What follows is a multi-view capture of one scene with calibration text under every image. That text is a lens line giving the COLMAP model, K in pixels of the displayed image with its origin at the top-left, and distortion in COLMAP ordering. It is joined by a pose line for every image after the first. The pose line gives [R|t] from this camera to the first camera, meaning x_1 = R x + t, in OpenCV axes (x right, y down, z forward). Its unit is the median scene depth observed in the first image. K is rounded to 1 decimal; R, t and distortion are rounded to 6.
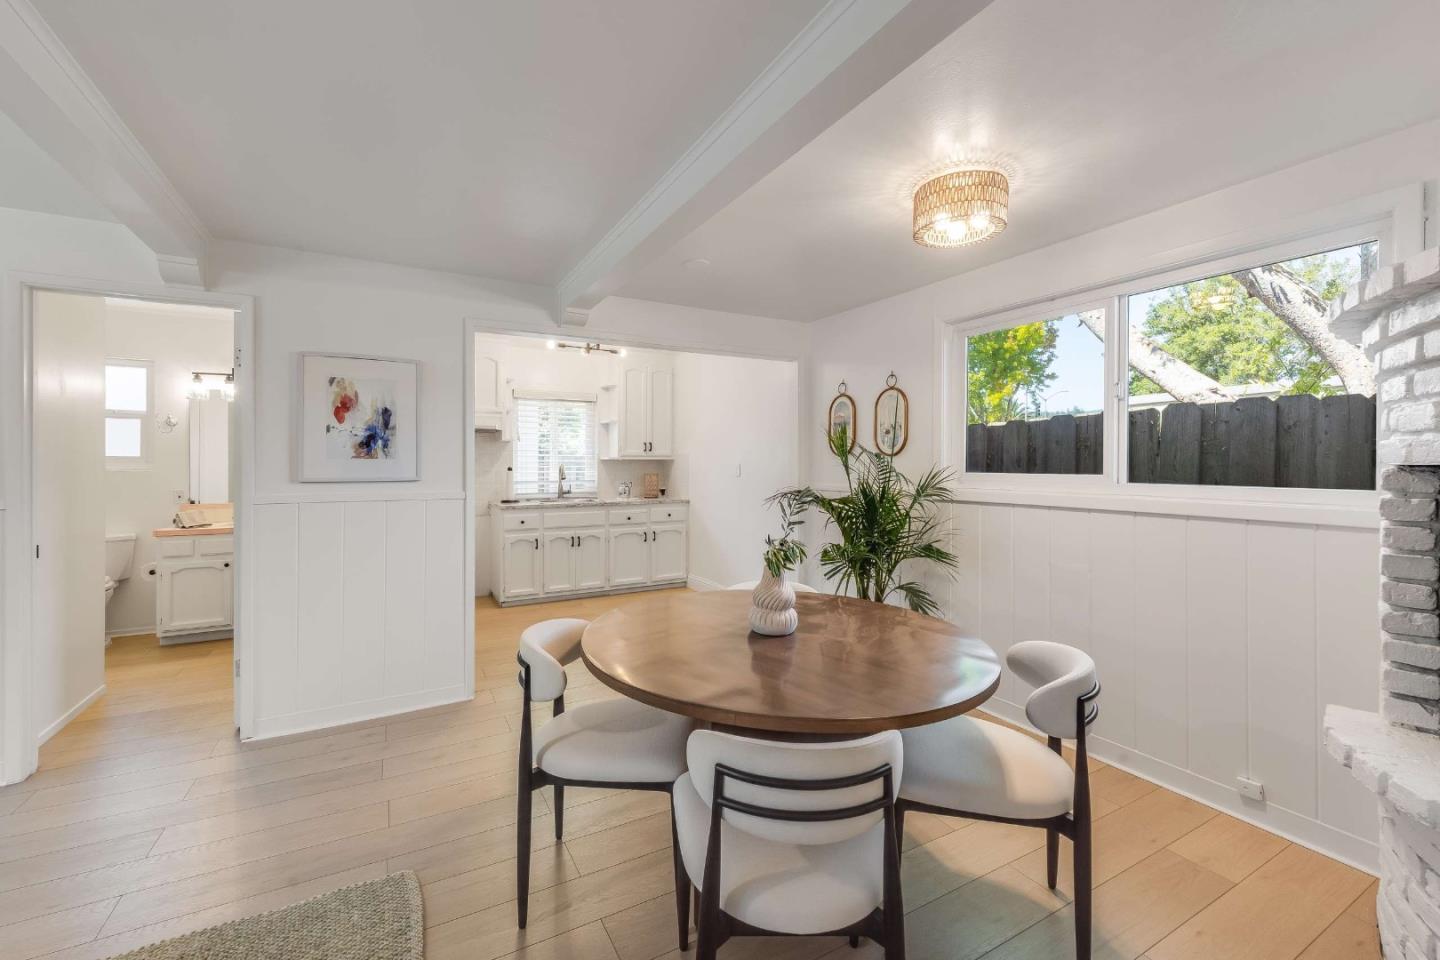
lens RADIAL K [[590.6, 0, 720.0], [0, 590.6, 480.0], [0, 0, 1]] dist [0.000521, 0.000186]
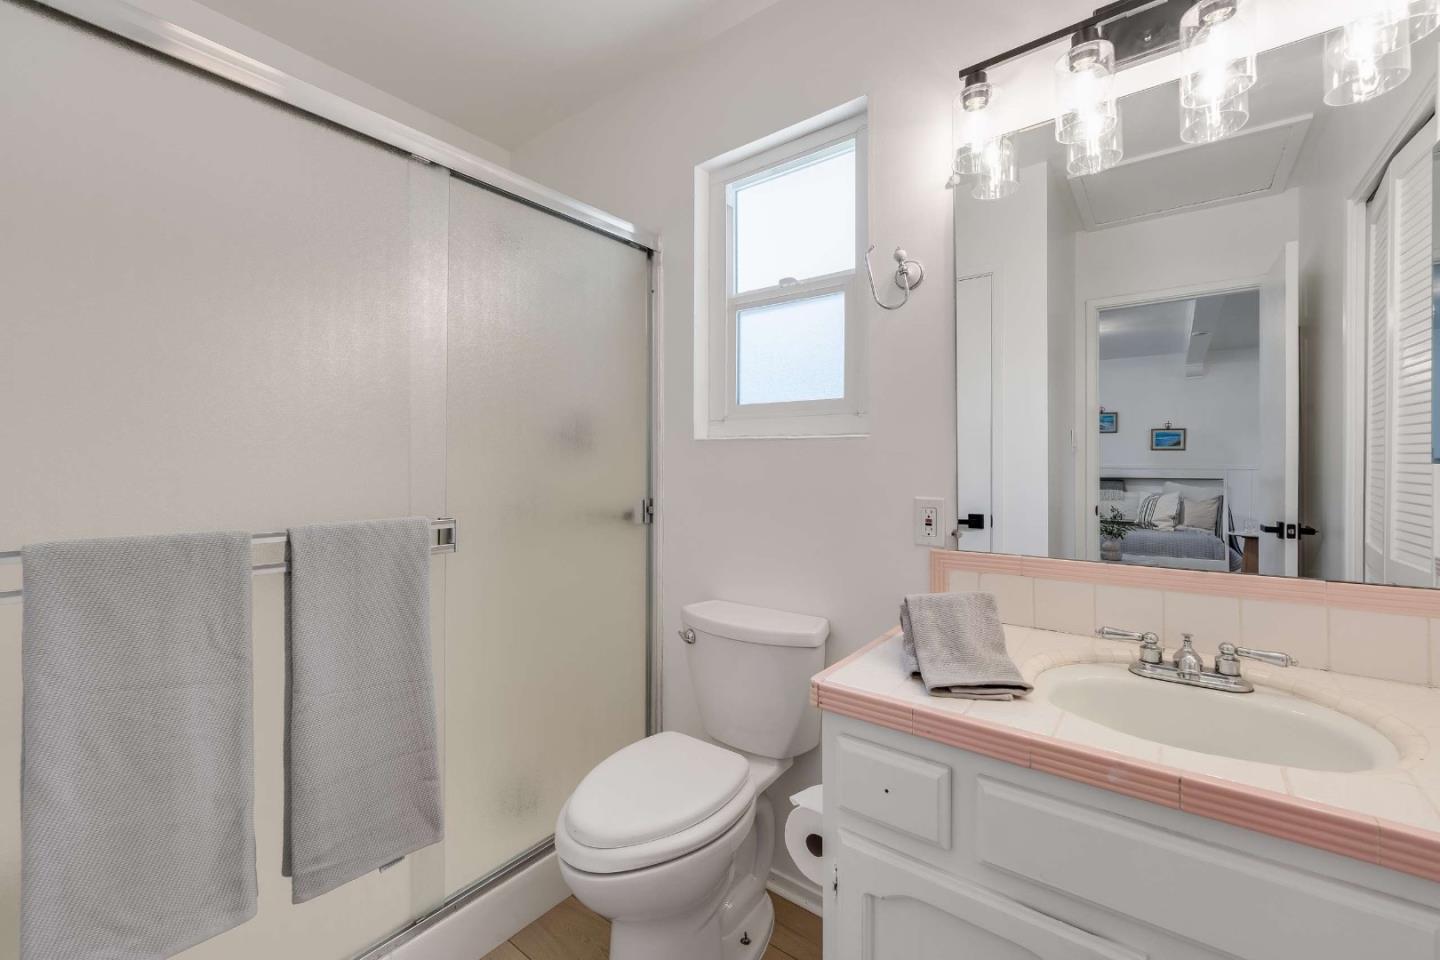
lens RADIAL K [[584.4, 0, 706.7], [0, 584.4, 478.9], [0, 0, 1]] dist [0.002520, 0.000694]
pose [[0.395379, -0.002704, -0.918514, -0.527204], [-0.005715, 0.999969, -0.005403, 0.008461], [0.918500, 0.007386, 0.395352, 0.600017]]
